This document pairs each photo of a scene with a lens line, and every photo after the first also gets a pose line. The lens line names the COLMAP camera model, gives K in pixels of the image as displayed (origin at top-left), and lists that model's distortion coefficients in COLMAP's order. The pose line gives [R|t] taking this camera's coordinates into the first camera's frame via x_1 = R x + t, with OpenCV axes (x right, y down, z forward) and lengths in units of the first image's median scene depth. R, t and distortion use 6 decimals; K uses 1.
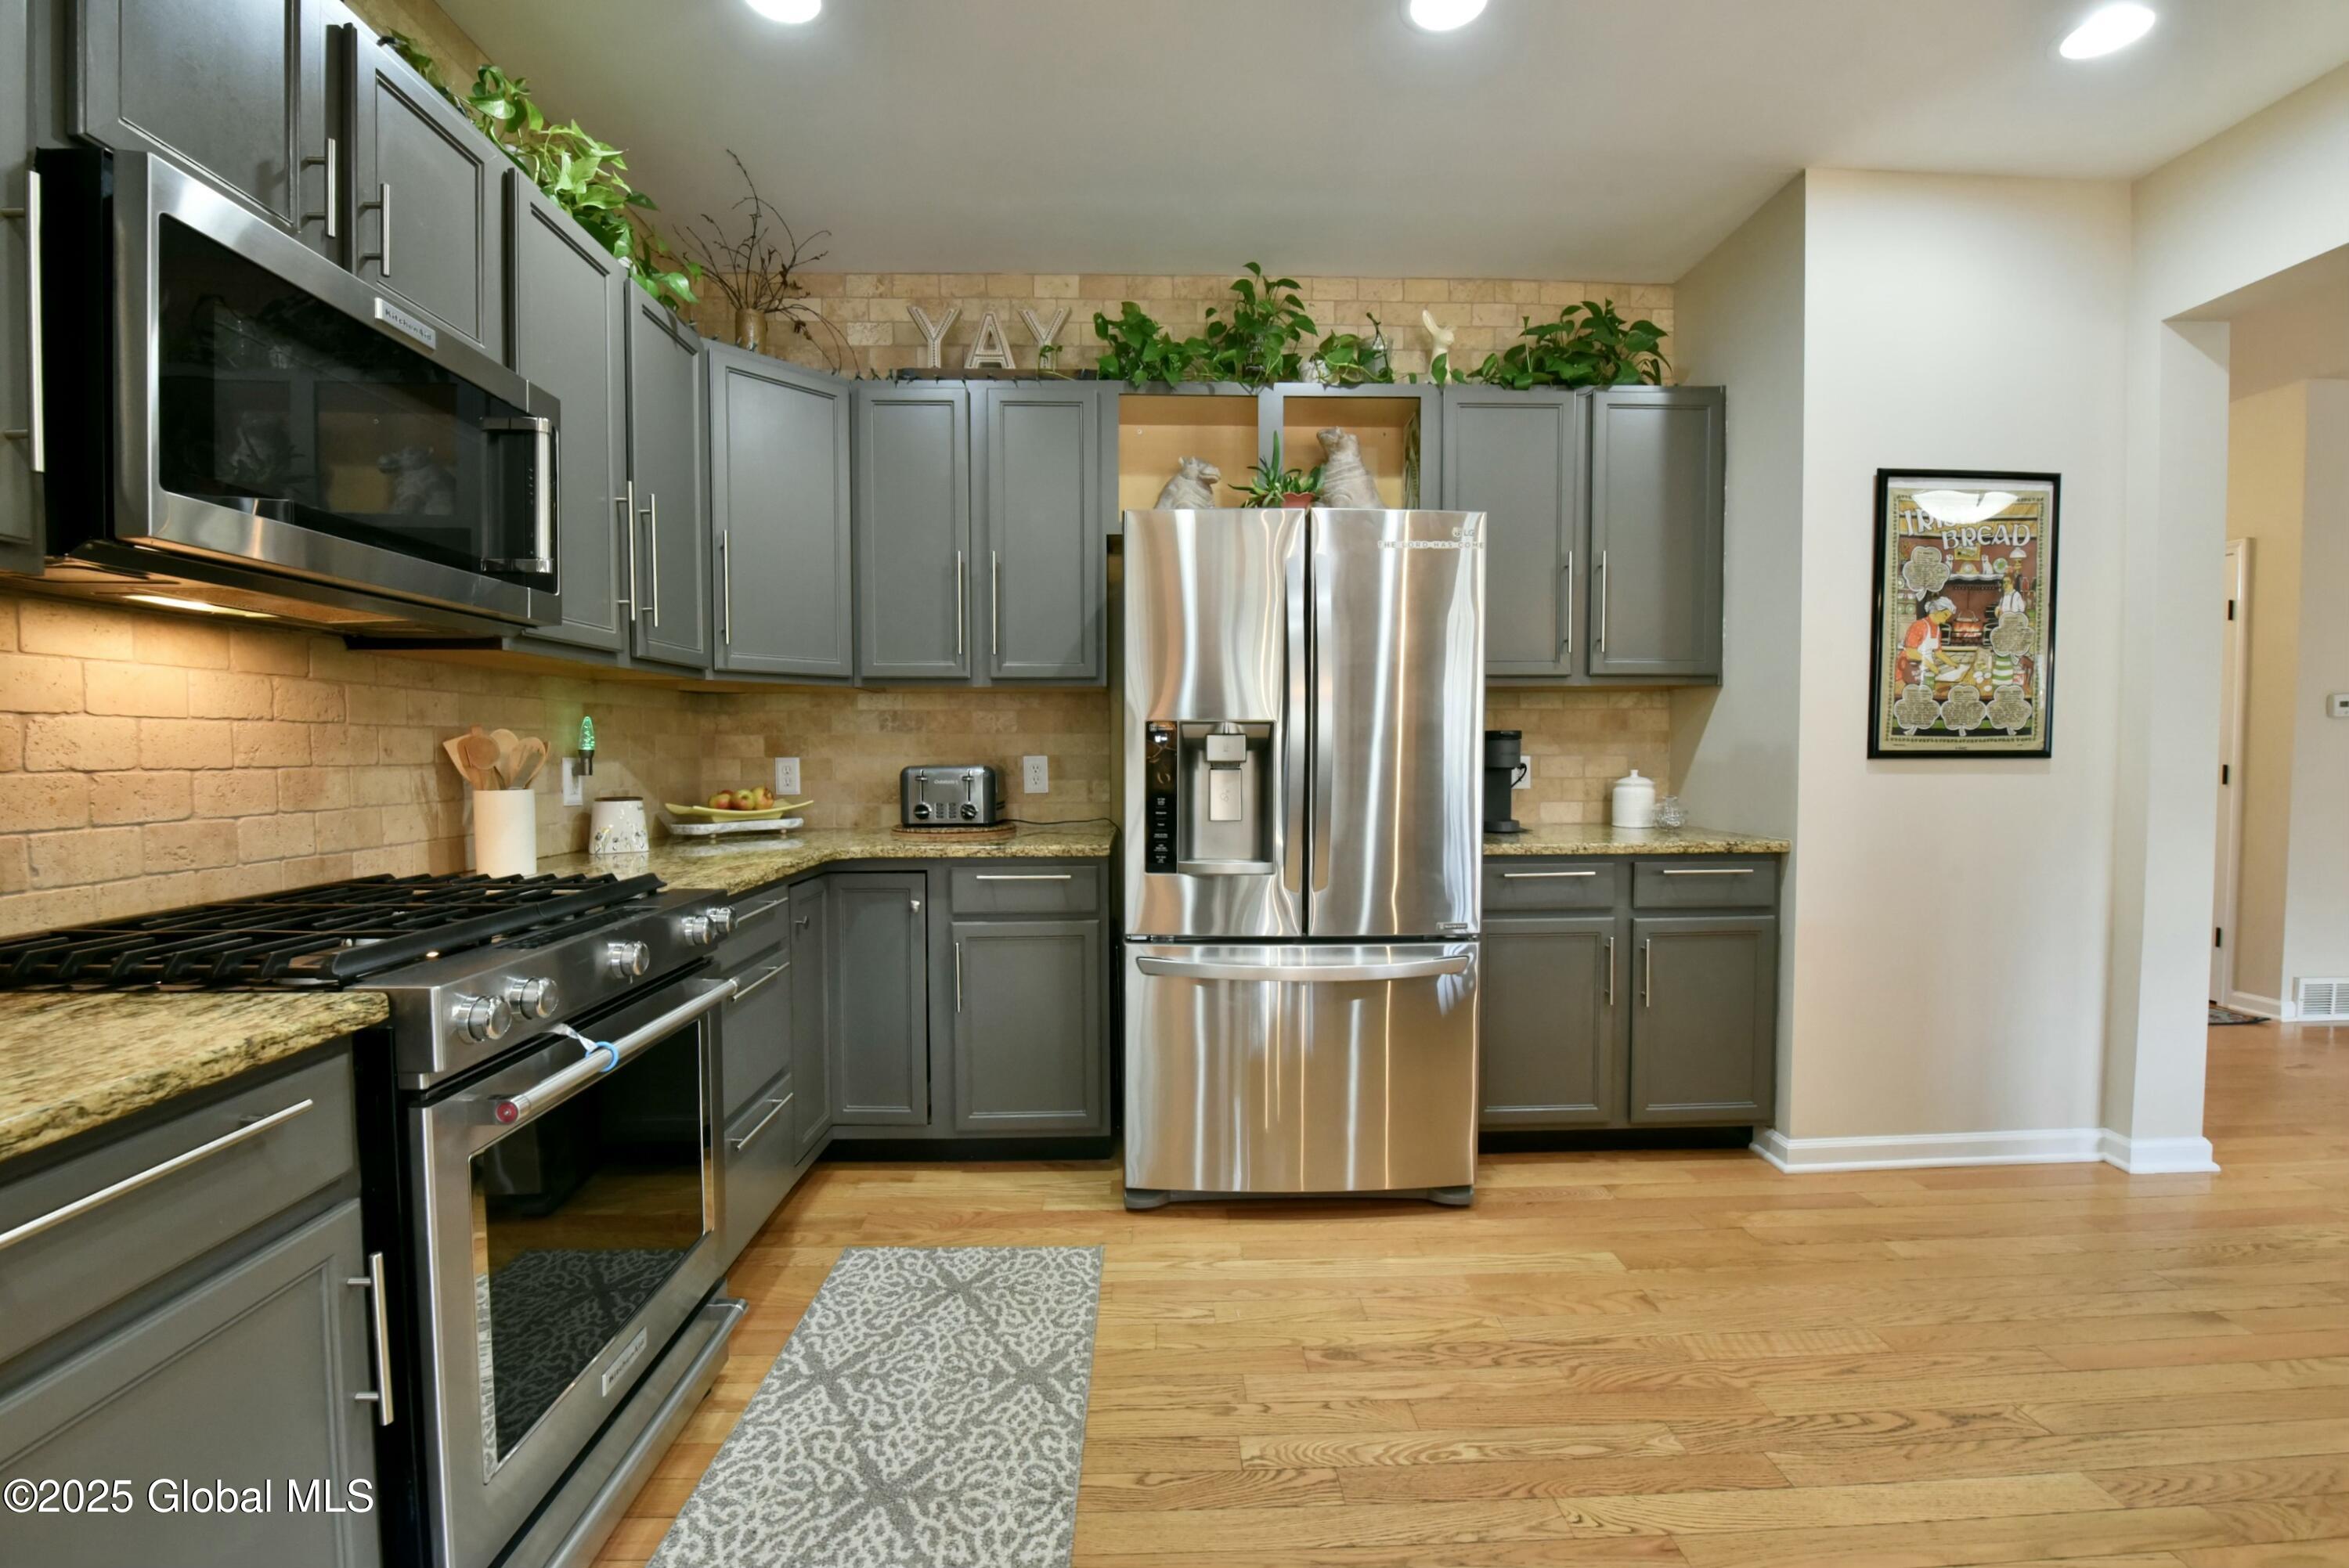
lens RADIAL K [[989.8, 0, 1161.9], [0, 989.8, 787.6], [0, 0, 1]] dist [-0.000259, -0.007406]
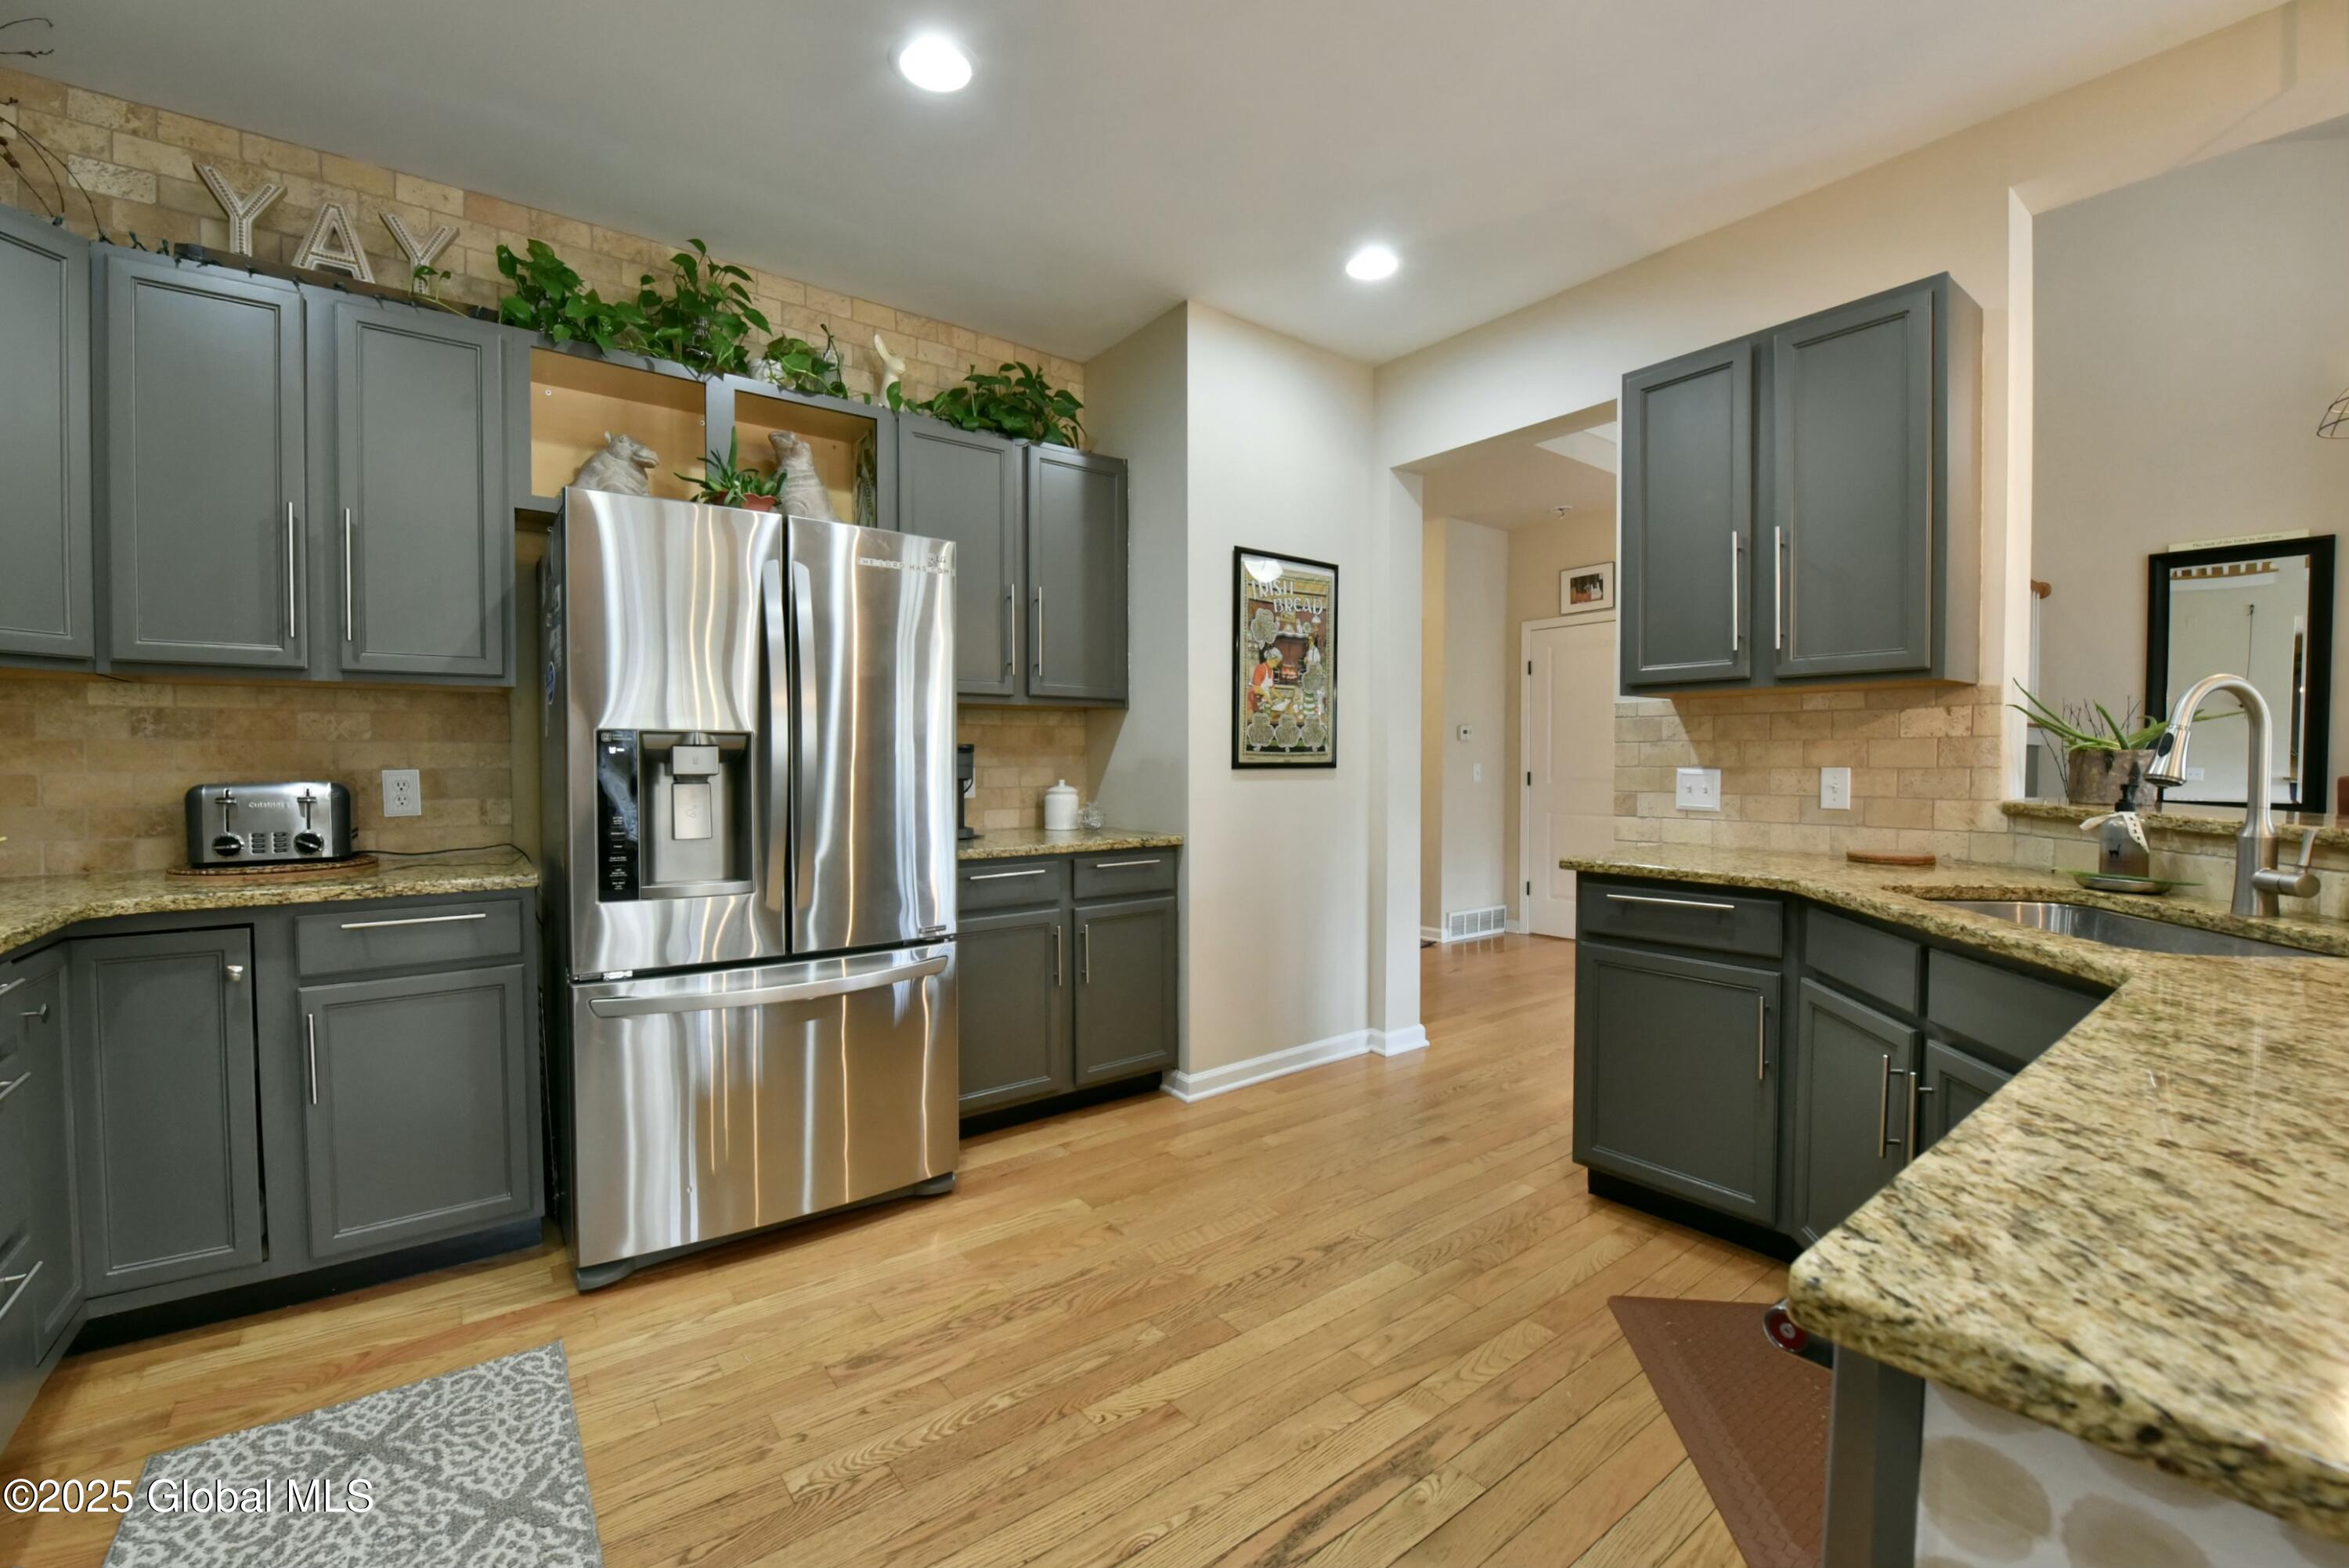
lens RADIAL K [[995.5, 0, 1164.0], [0, 995.5, 789.3], [0, 0, 1]] dist [-0.000267, -0.005077]
pose [[0.817395, -0.015723, 0.575863, -0.106516], [0.021497, 0.999764, -0.003216, -0.000562], [-0.575676, 0.015008, 0.817540, -0.011858]]
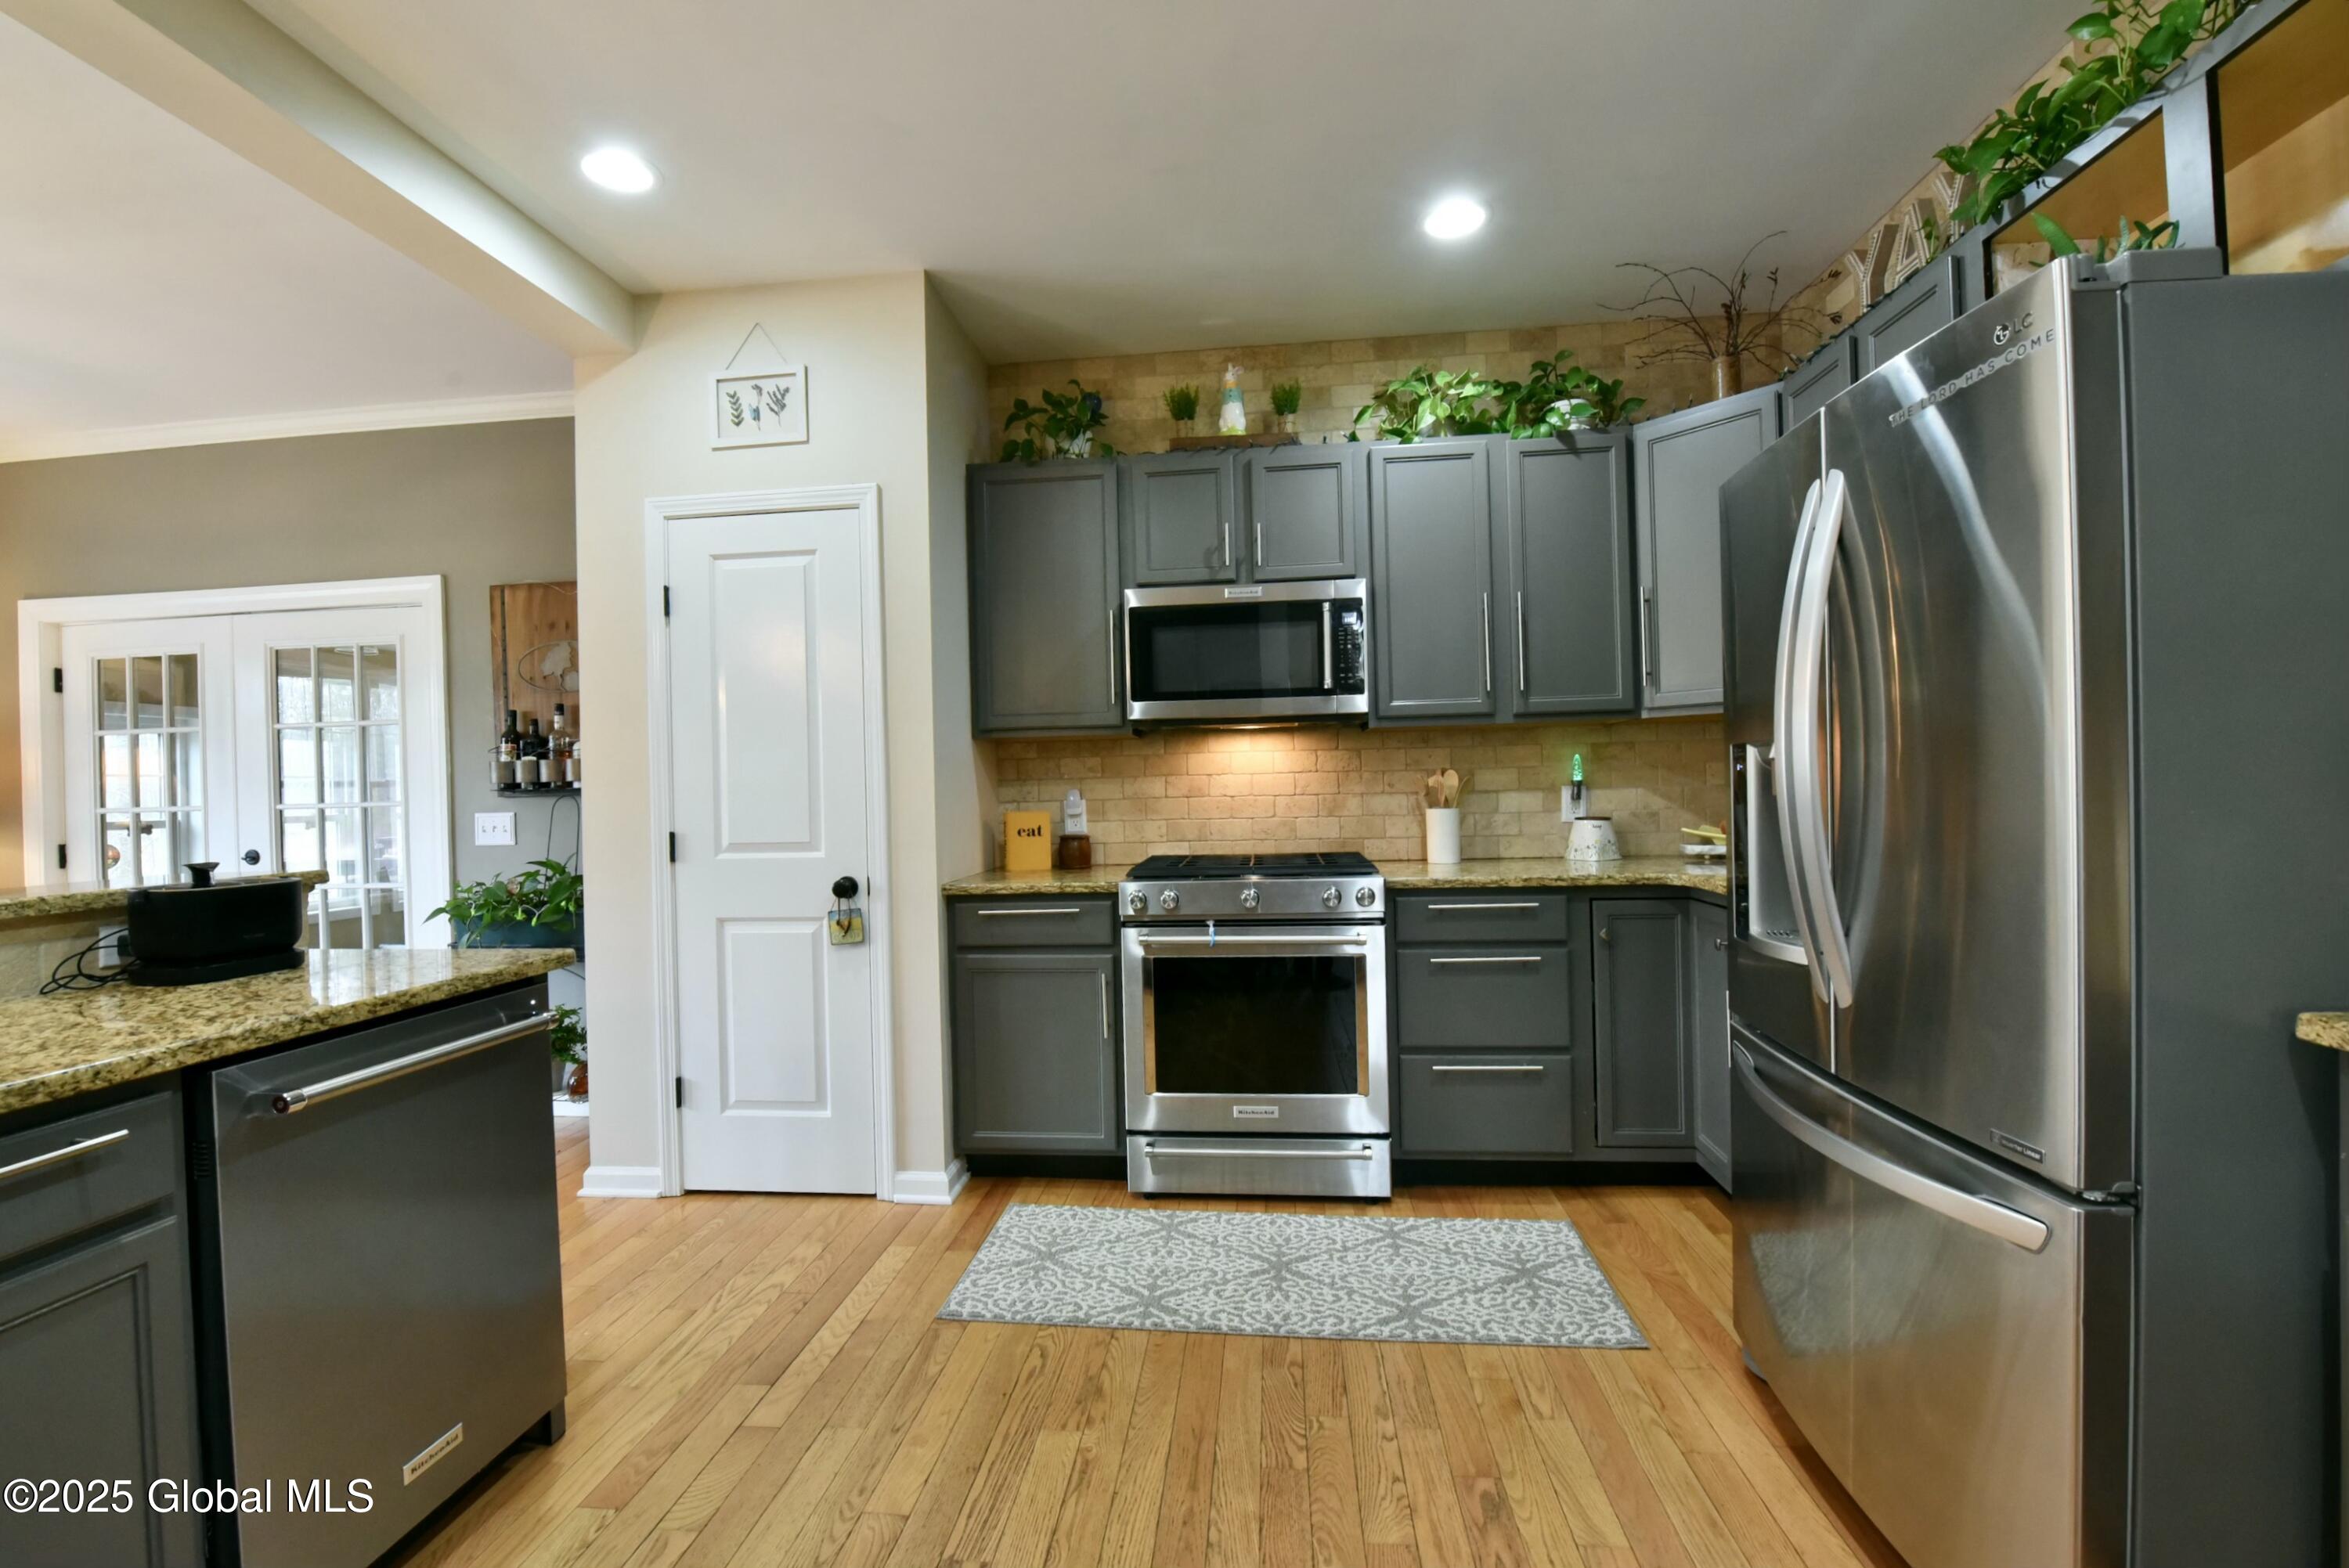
lens RADIAL K [[995.5, 0, 1164.0], [0, 995.5, 789.3], [0, 0, 1]] dist [-0.000267, -0.005077]
pose [[-0.138341, 0.003802, -0.990377, 0.763509], [-0.015160, 0.999867, 0.005956, -0.024297], [0.990269, 0.015838, -0.138265, 0.606138]]
